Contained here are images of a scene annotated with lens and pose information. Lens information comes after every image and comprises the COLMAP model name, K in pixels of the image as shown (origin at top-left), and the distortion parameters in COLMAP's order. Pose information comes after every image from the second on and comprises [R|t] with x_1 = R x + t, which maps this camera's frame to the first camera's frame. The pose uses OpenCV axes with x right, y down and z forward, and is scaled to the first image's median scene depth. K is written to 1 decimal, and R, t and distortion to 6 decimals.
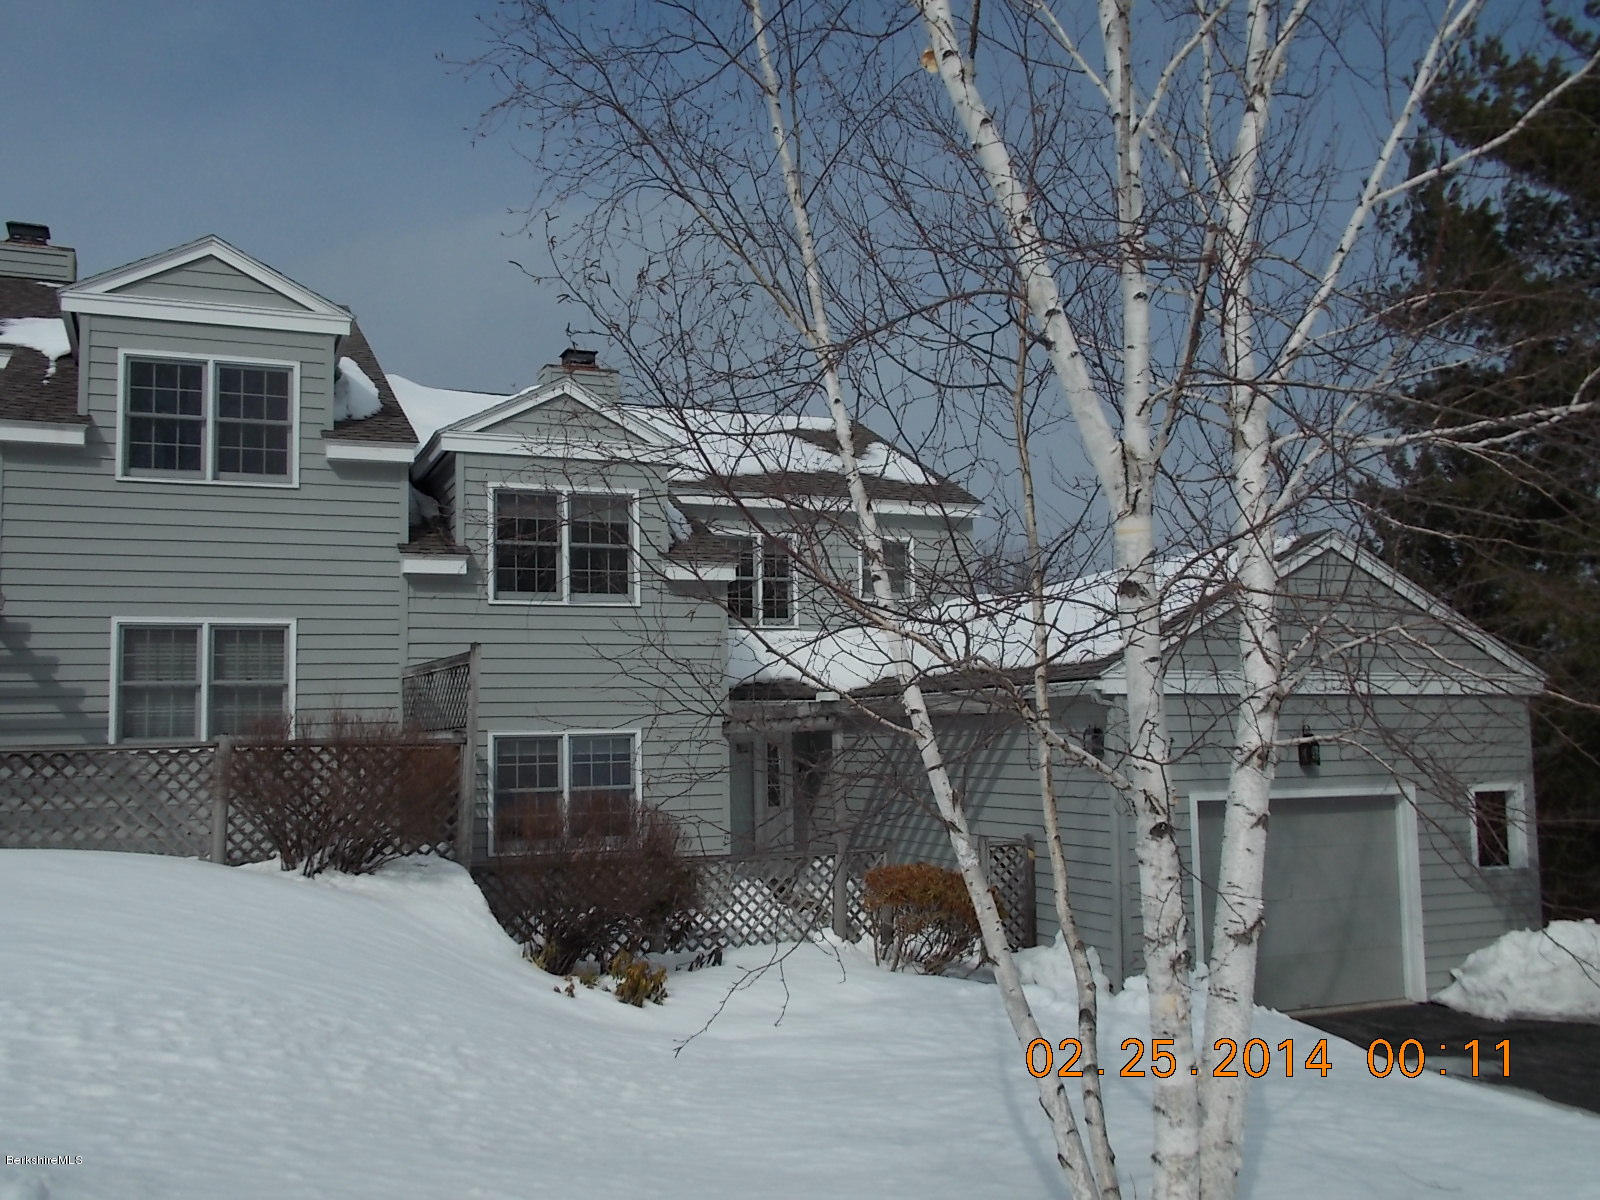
lens RADIAL K [[1097.2, 0, 799.4], [0, 1097.2, 620.6], [0, 0, 1]] dist [0.001181, 0.000387]
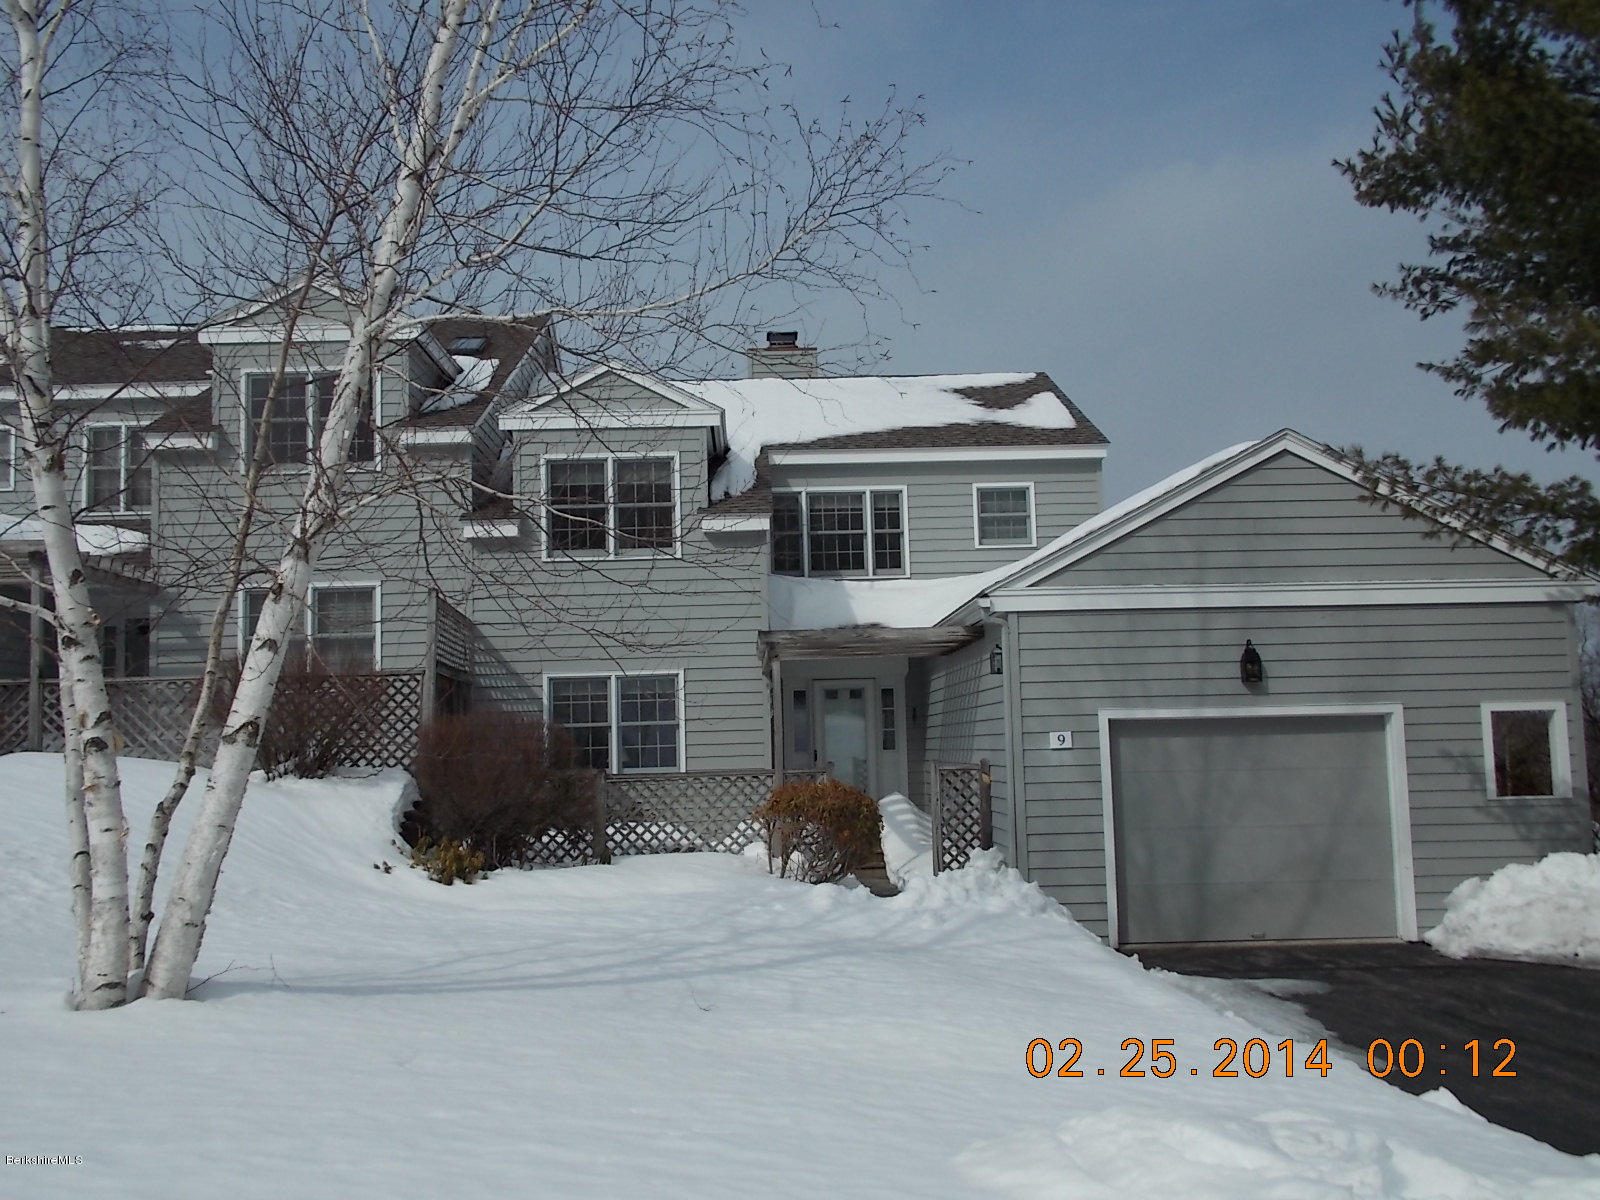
lens RADIAL K [[1068.7, 0, 795.2], [0, 1068.7, 597.5], [0, 0, 1]] dist [0.001765, -0.003712]
pose [[0.960021, -0.042163, -0.276736, 0.287330], [0.044038, 0.999030, 0.000559, 0.034451], [0.276444, -0.012723, 0.960946, 0.008594]]
